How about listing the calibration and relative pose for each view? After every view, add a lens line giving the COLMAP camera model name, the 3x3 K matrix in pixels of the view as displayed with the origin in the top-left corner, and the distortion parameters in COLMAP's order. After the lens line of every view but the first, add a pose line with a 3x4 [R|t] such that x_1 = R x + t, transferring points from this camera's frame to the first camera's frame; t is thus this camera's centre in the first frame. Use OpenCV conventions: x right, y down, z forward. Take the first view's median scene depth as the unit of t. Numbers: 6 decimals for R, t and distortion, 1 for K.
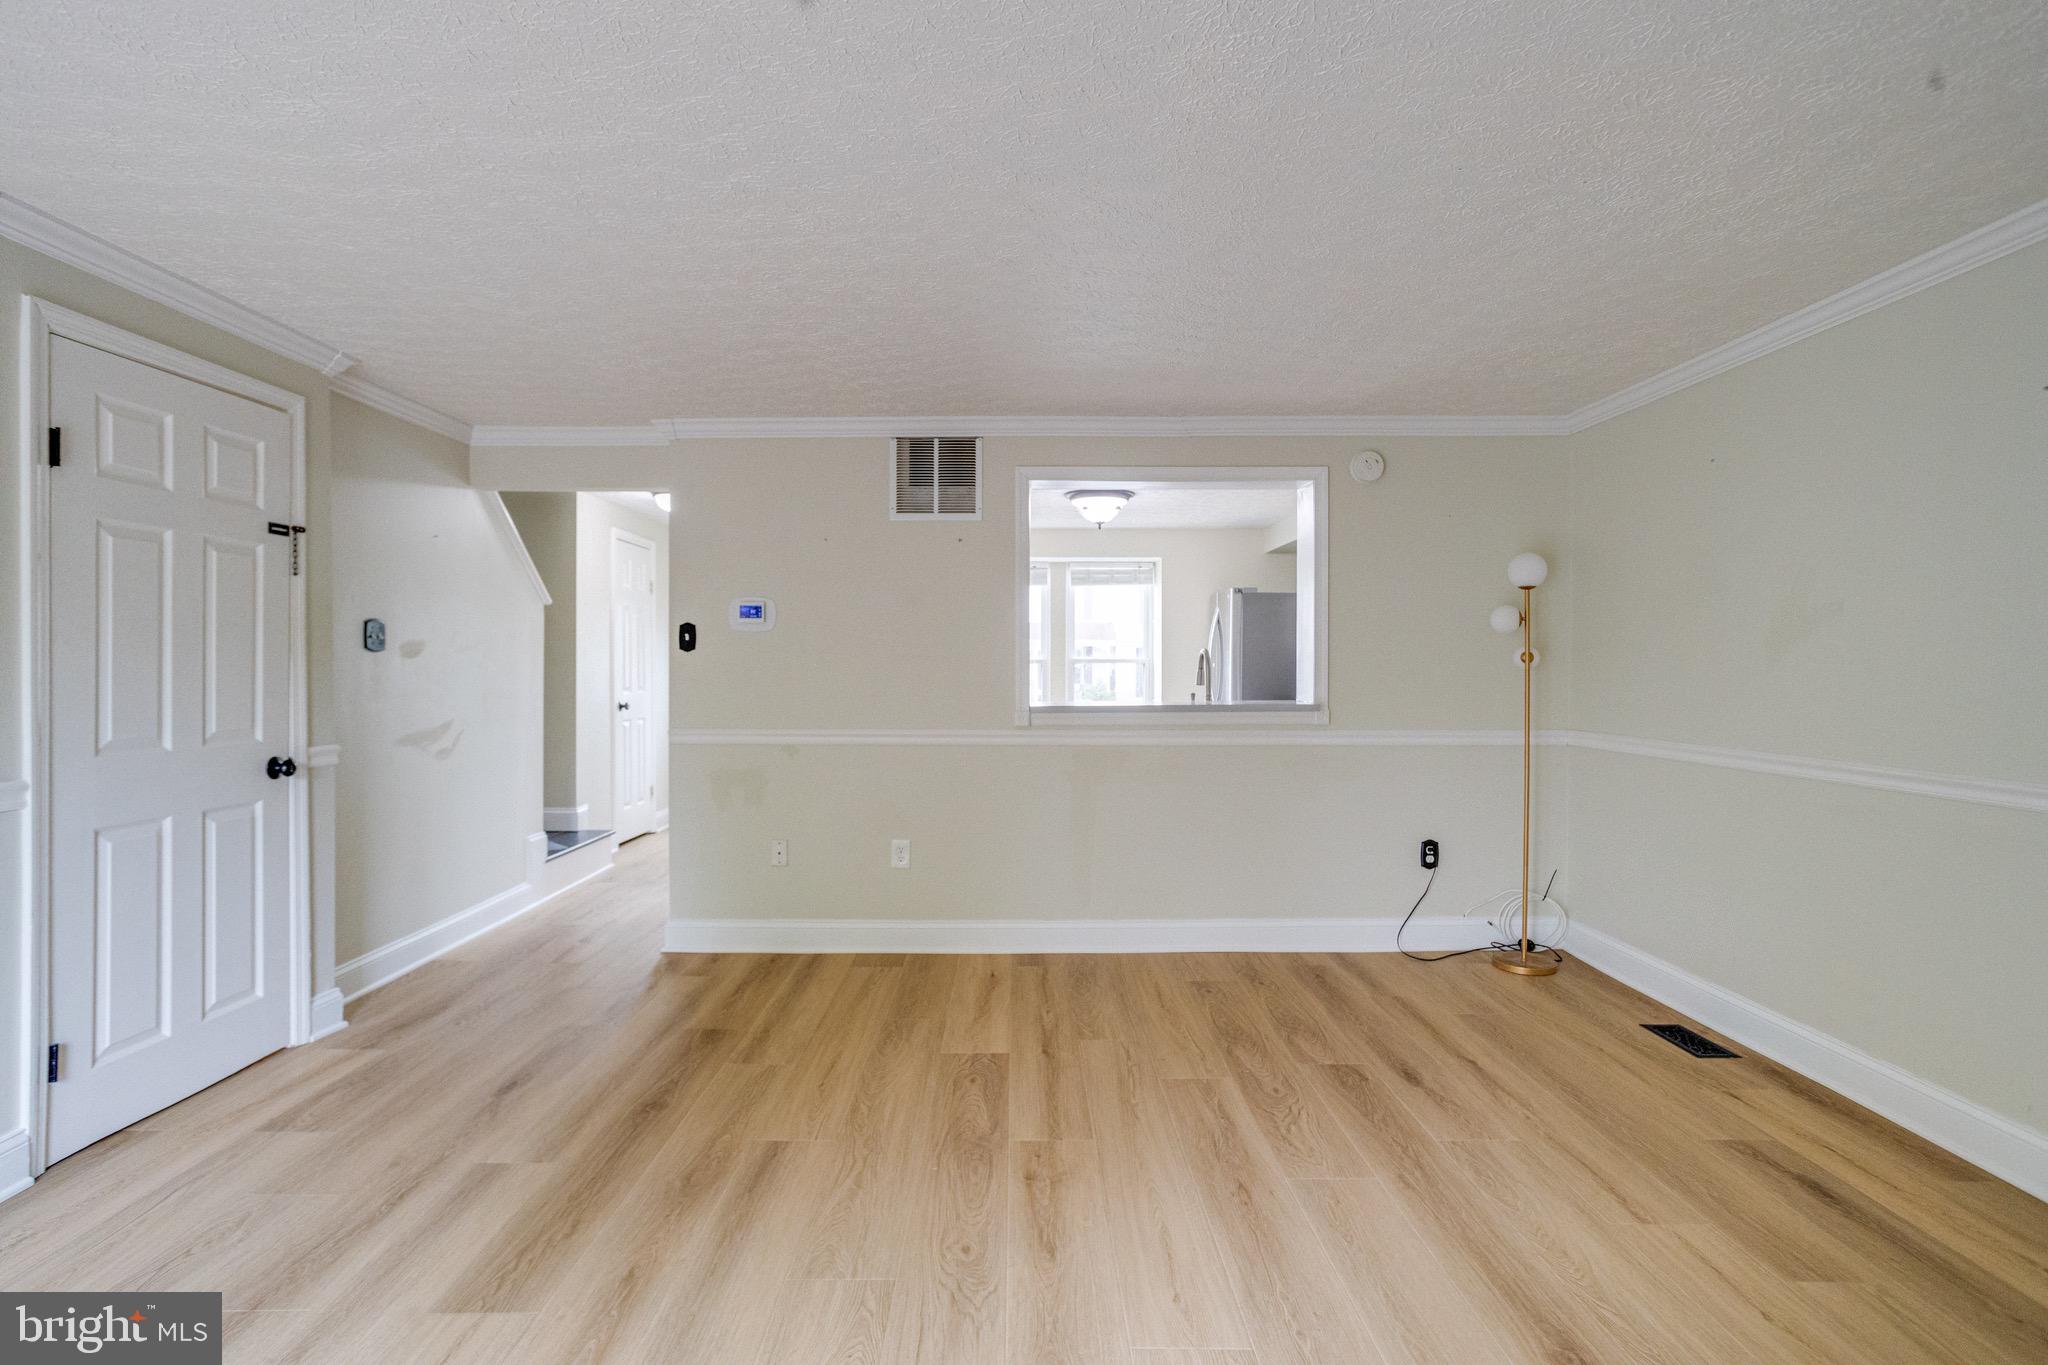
lens RADIAL K [[1010.0, 0, 1007.0], [0, 1010.0, 674.0], [0, 0, 1]] dist [-0.044746, 0.038986]
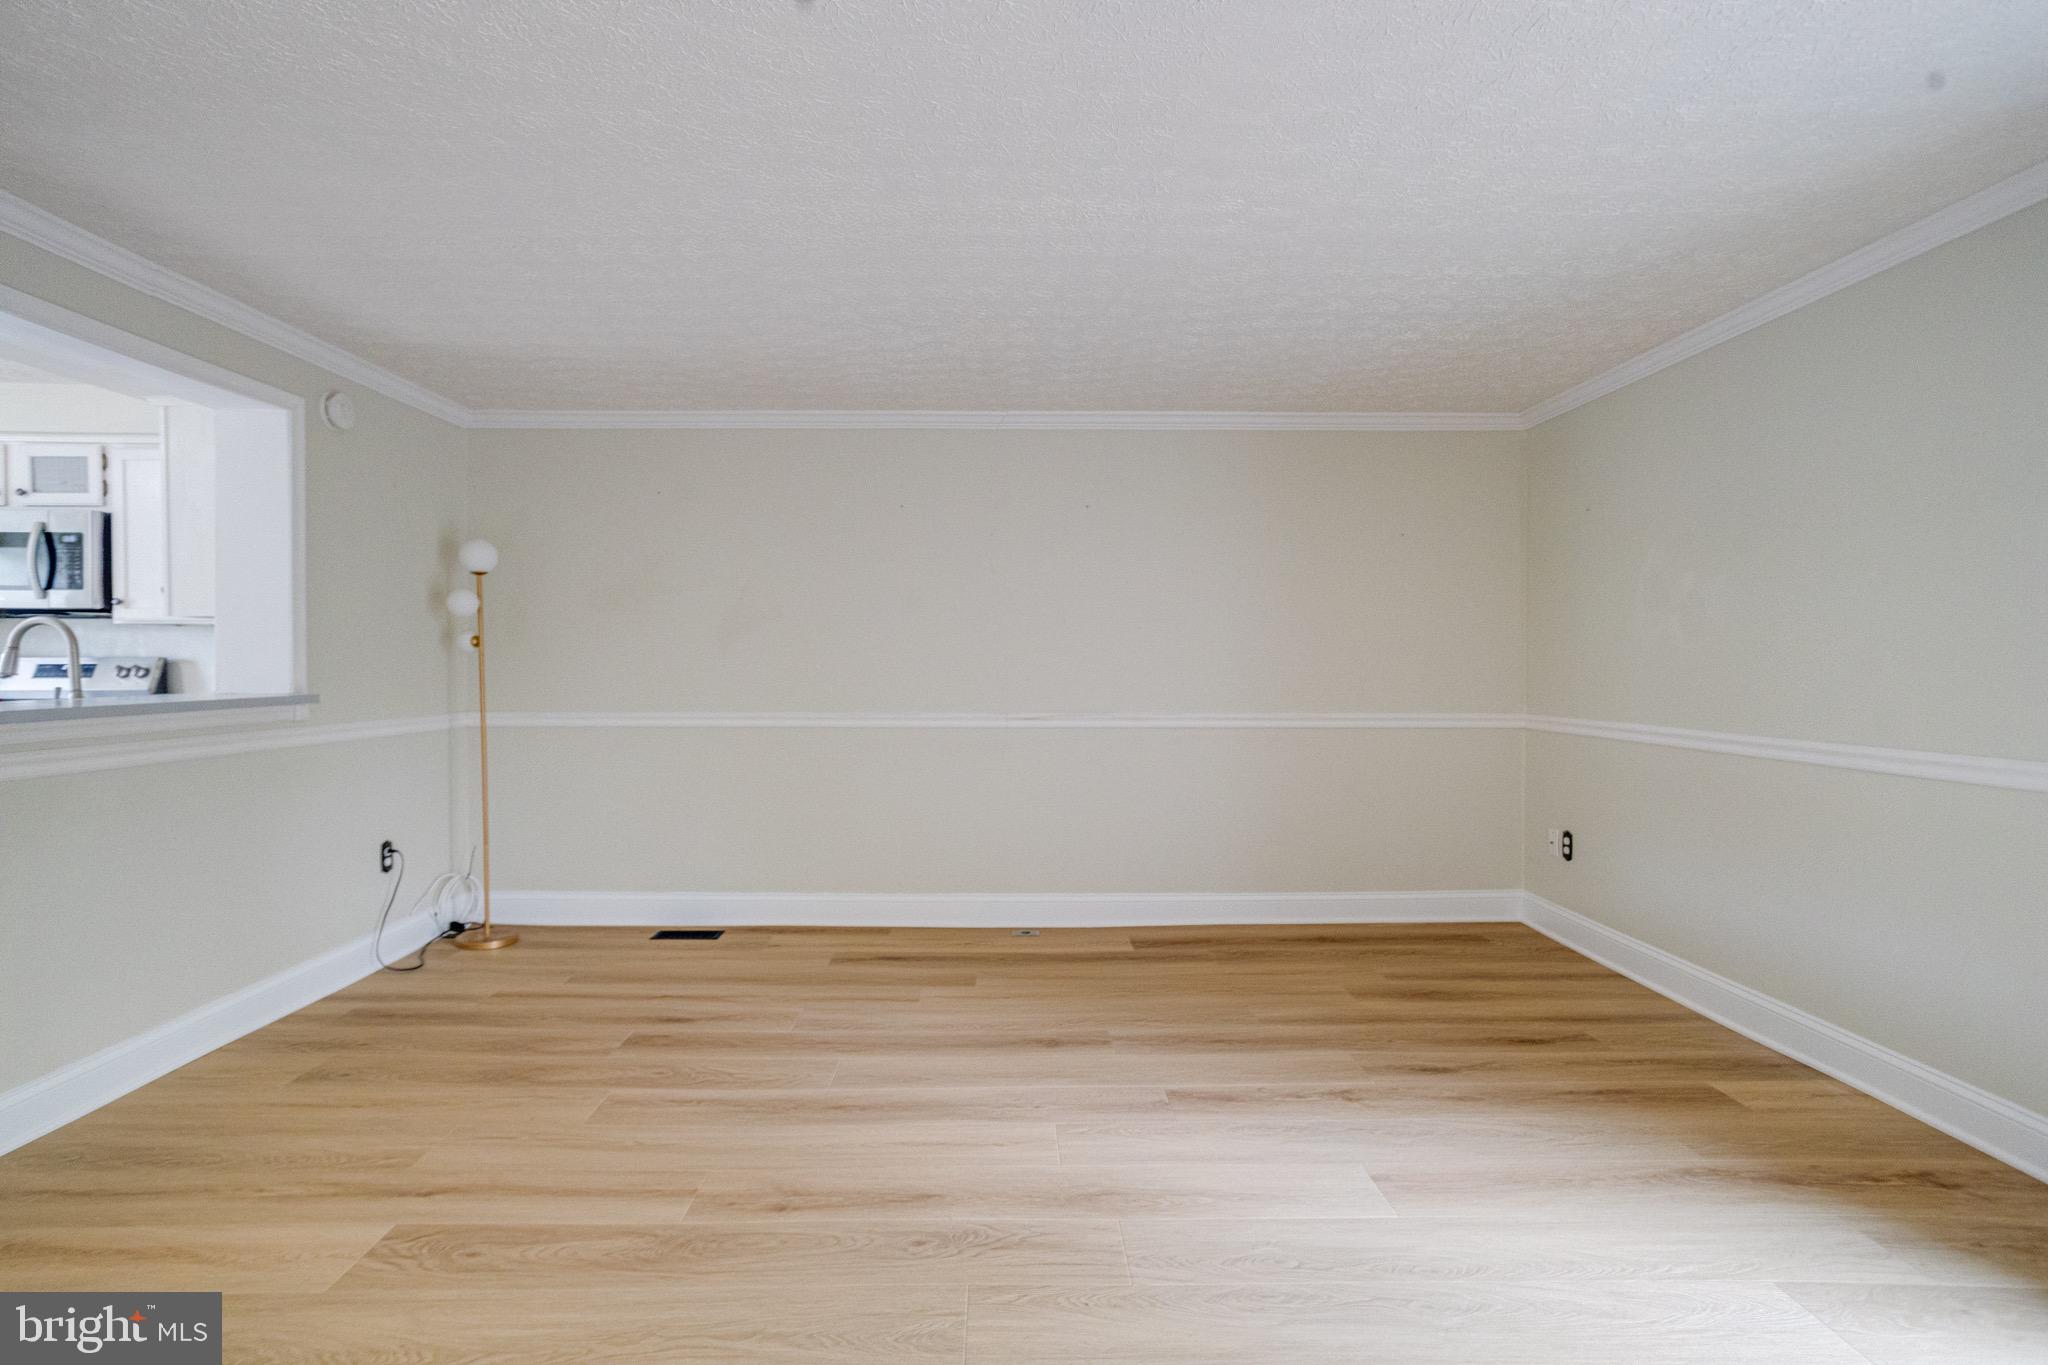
lens RADIAL K [[1010.0, 0, 1007.0], [0, 1010.0, 674.0], [0, 0, 1]] dist [-0.044746, 0.038986]
pose [[-0.015443, -0.011495, 0.999815, -0.624944], [0.004823, 0.999921, 0.011571, 0.009155], [-0.999869, 0.005001, -0.015386, 0.577390]]
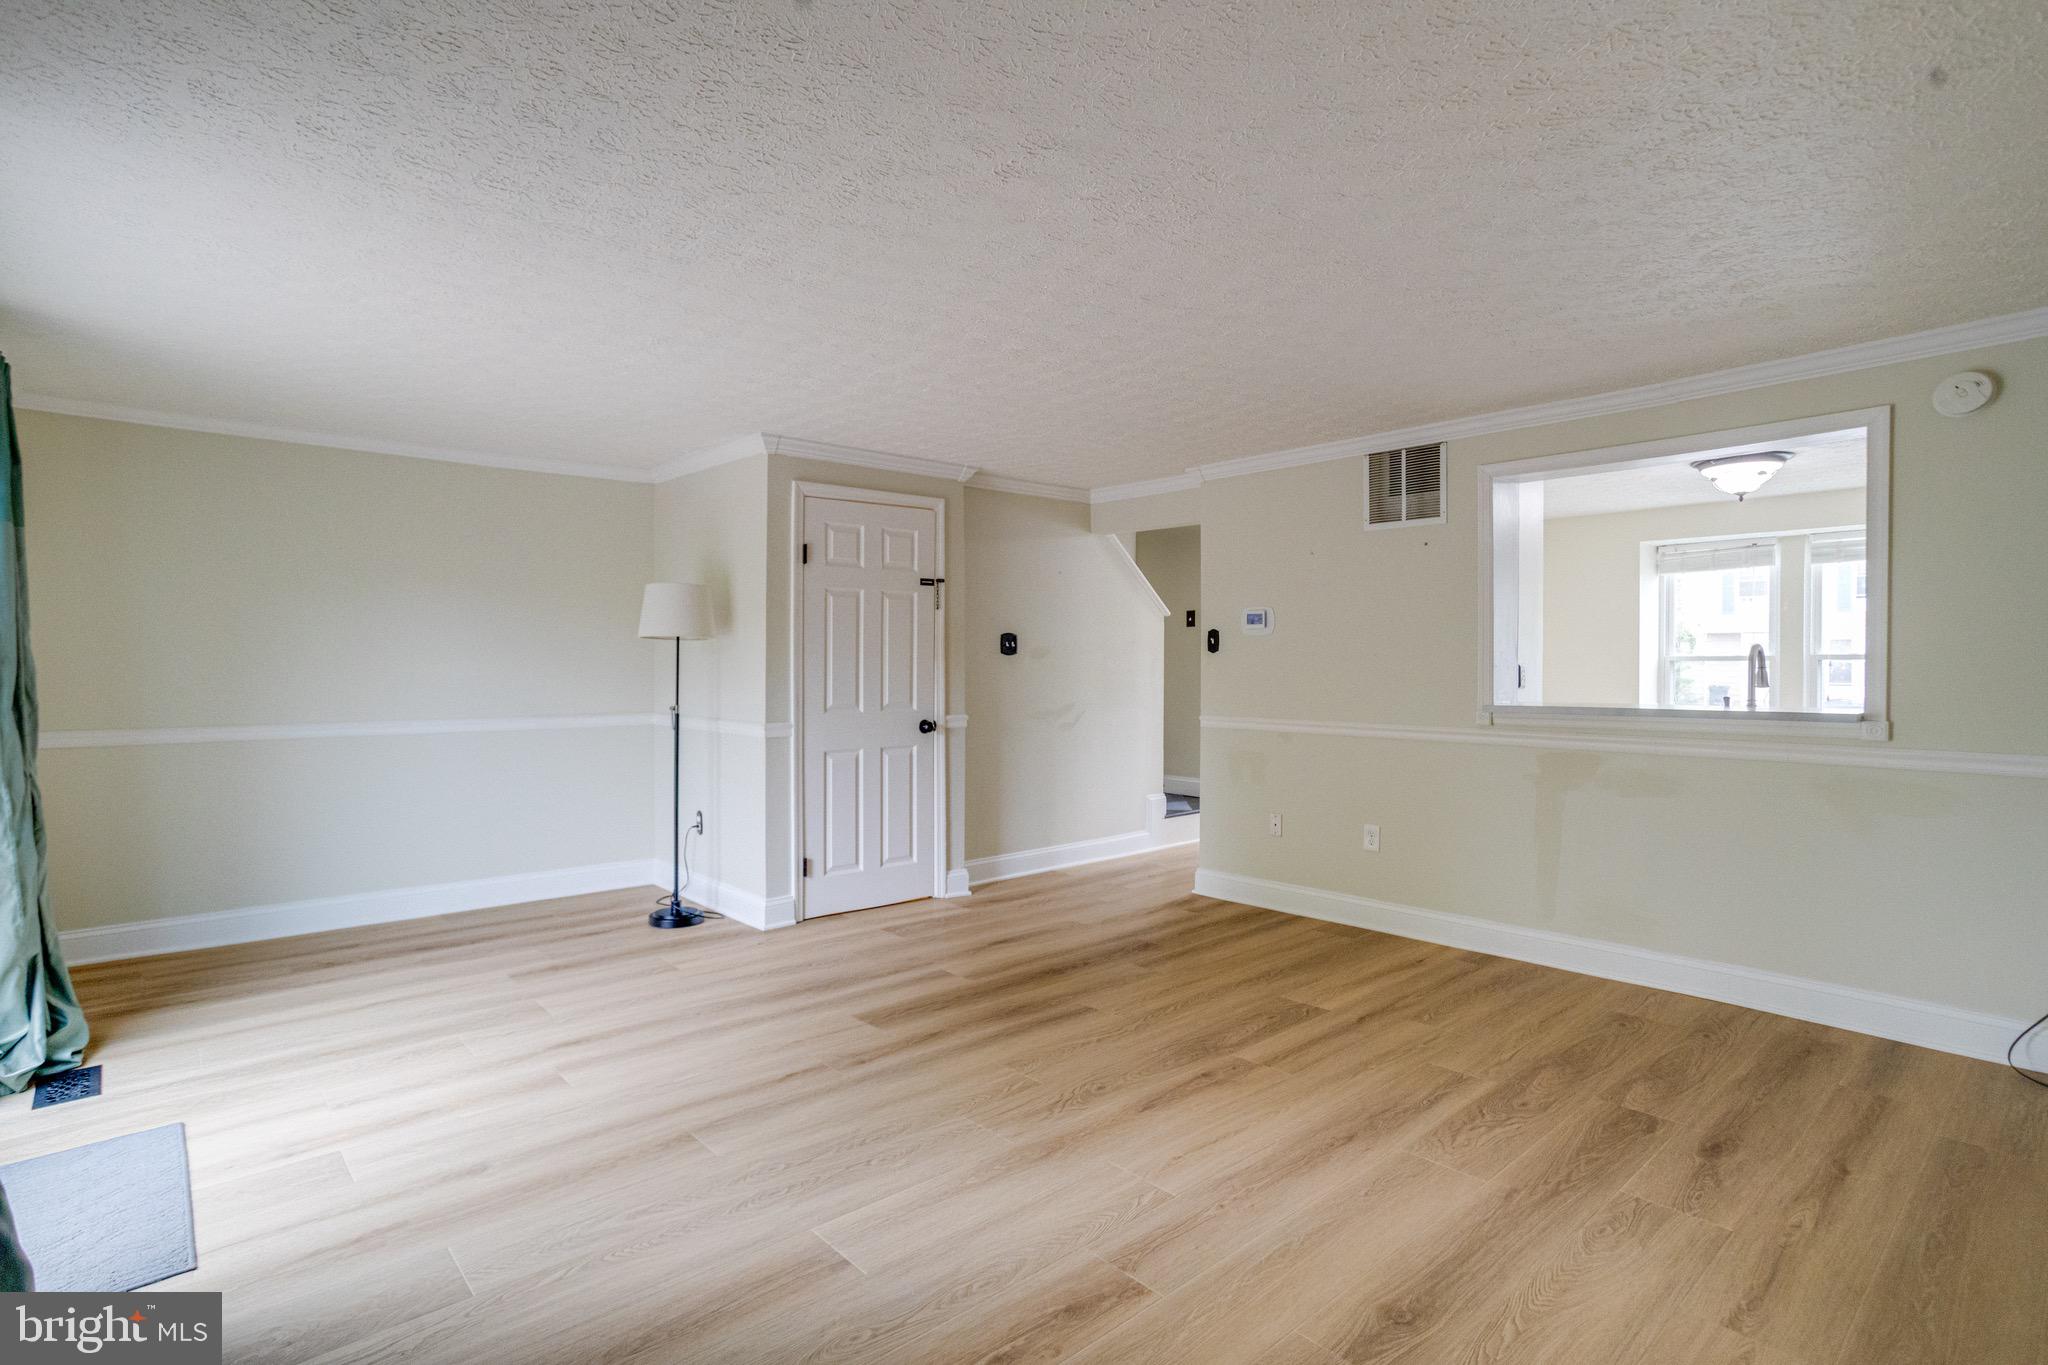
lens RADIAL K [[1010.0, 0, 1007.0], [0, 1010.0, 674.0], [0, 0, 1]] dist [-0.044746, 0.038986]
pose [[0.666073, 0.007270, -0.745851, 0.563588], [-0.004488, 0.999973, 0.005739, -0.003191], [0.745873, -0.000475, 0.666088, -0.013781]]
